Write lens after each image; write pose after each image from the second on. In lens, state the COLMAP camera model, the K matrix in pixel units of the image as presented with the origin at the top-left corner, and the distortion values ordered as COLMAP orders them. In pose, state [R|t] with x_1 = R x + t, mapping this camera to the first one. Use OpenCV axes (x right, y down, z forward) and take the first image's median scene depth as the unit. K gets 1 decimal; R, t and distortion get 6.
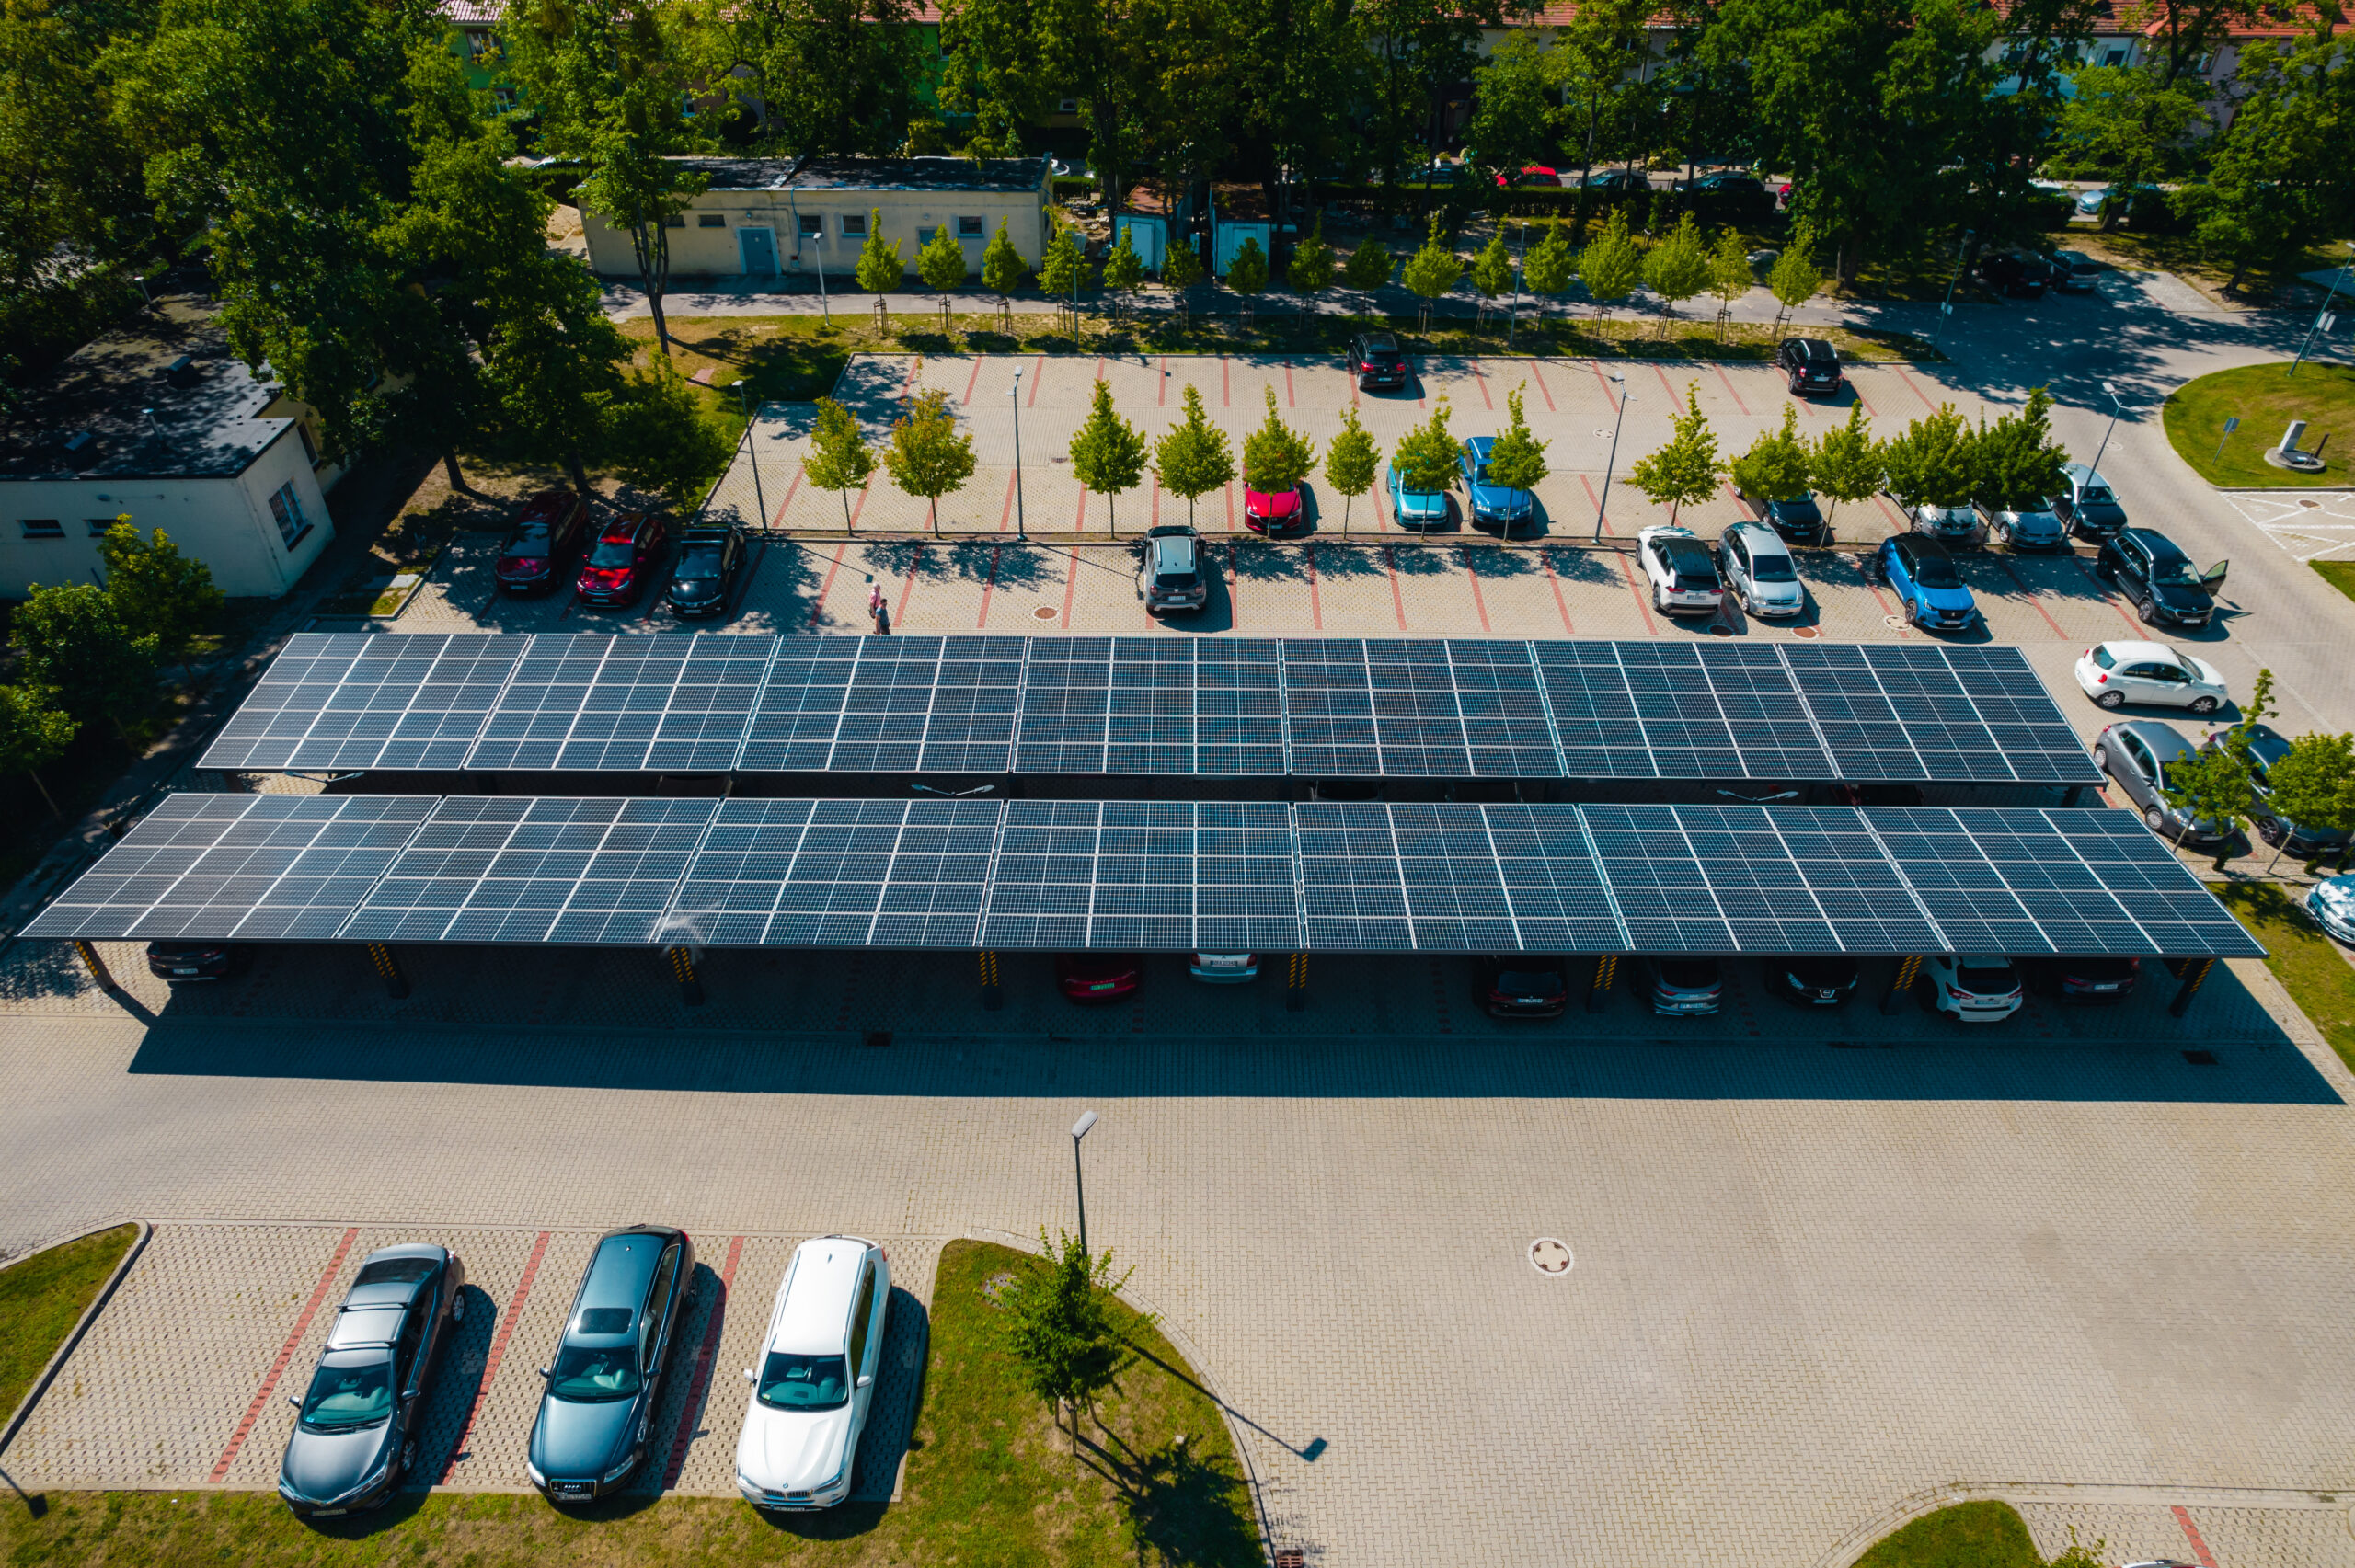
lens RADIAL K [[1466.7, 0, 1187.6], [0, 1466.7, 789.7], [0, 0, 1]] dist [-0.003864, 0.021902]
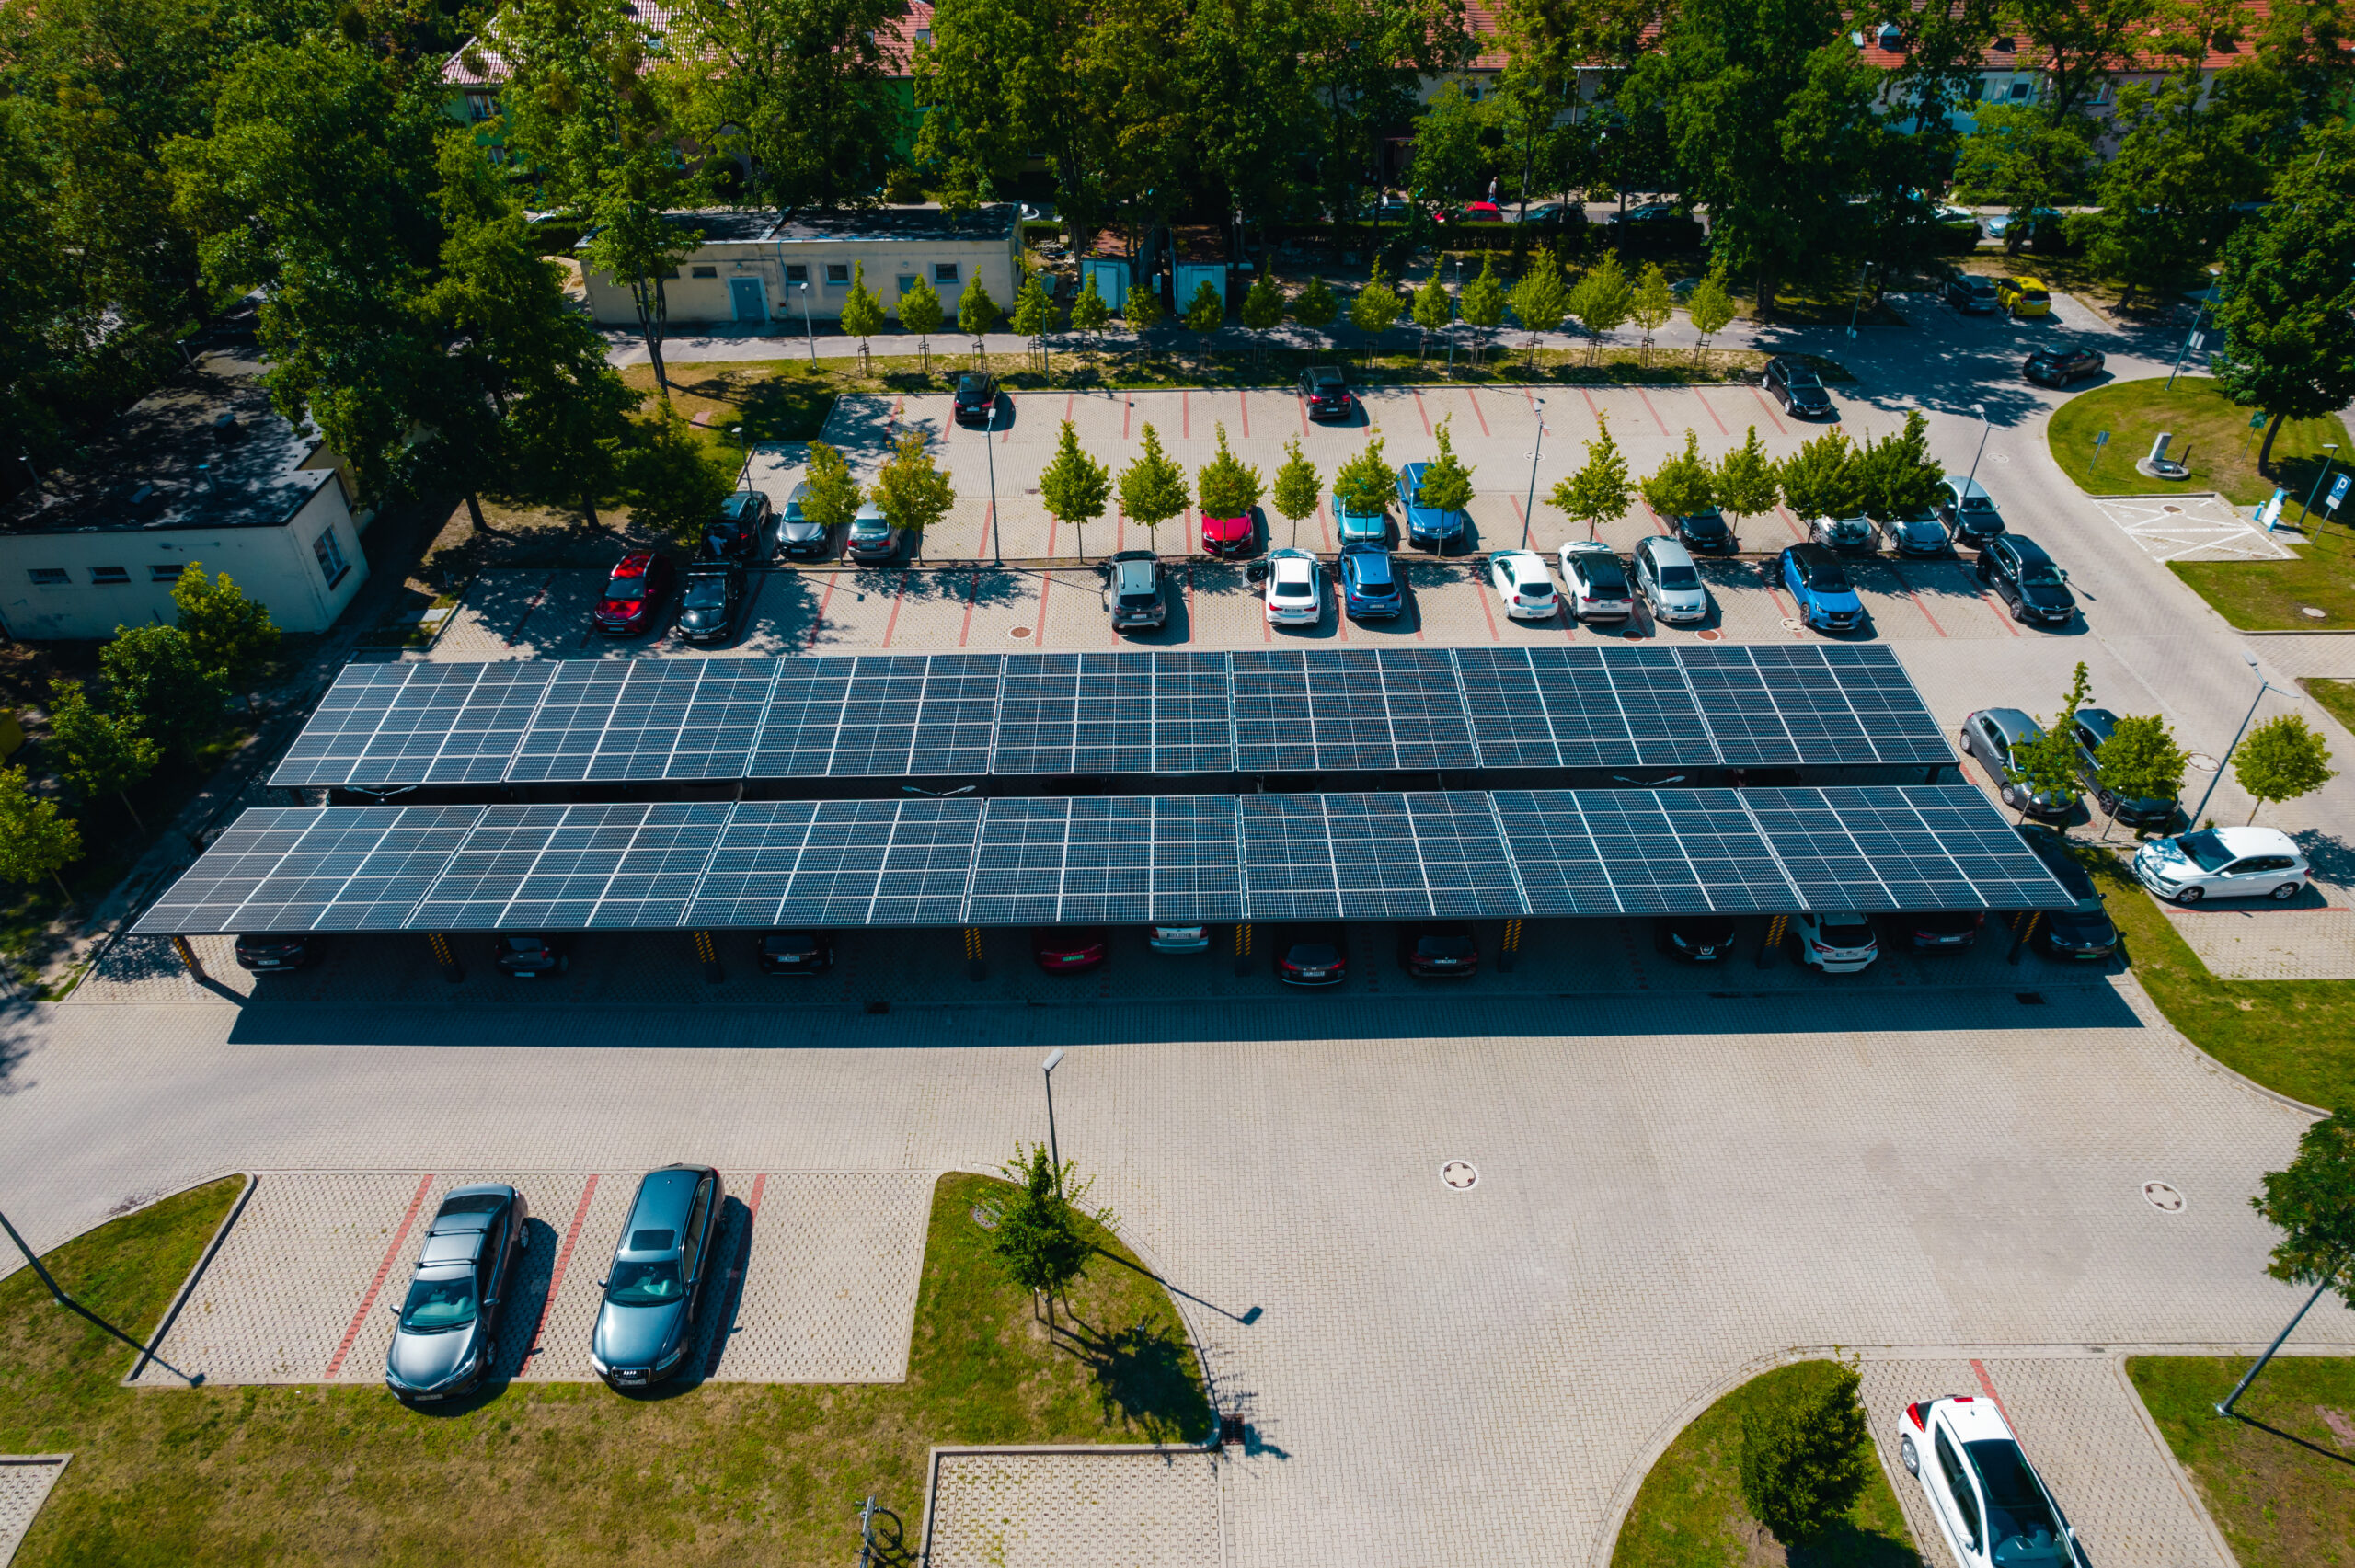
lens RADIAL K [[1466.7, 0, 1189.5], [0, 1466.7, 776.5], [0, 0, 1]] dist [-0.003864, 0.021902]
pose [[0.999724, -0.021510, 0.009415, 0.020622], [0.021667, 0.999622, -0.016949, 0.011771], [-0.009047, 0.017148, 0.999812, -0.122242]]
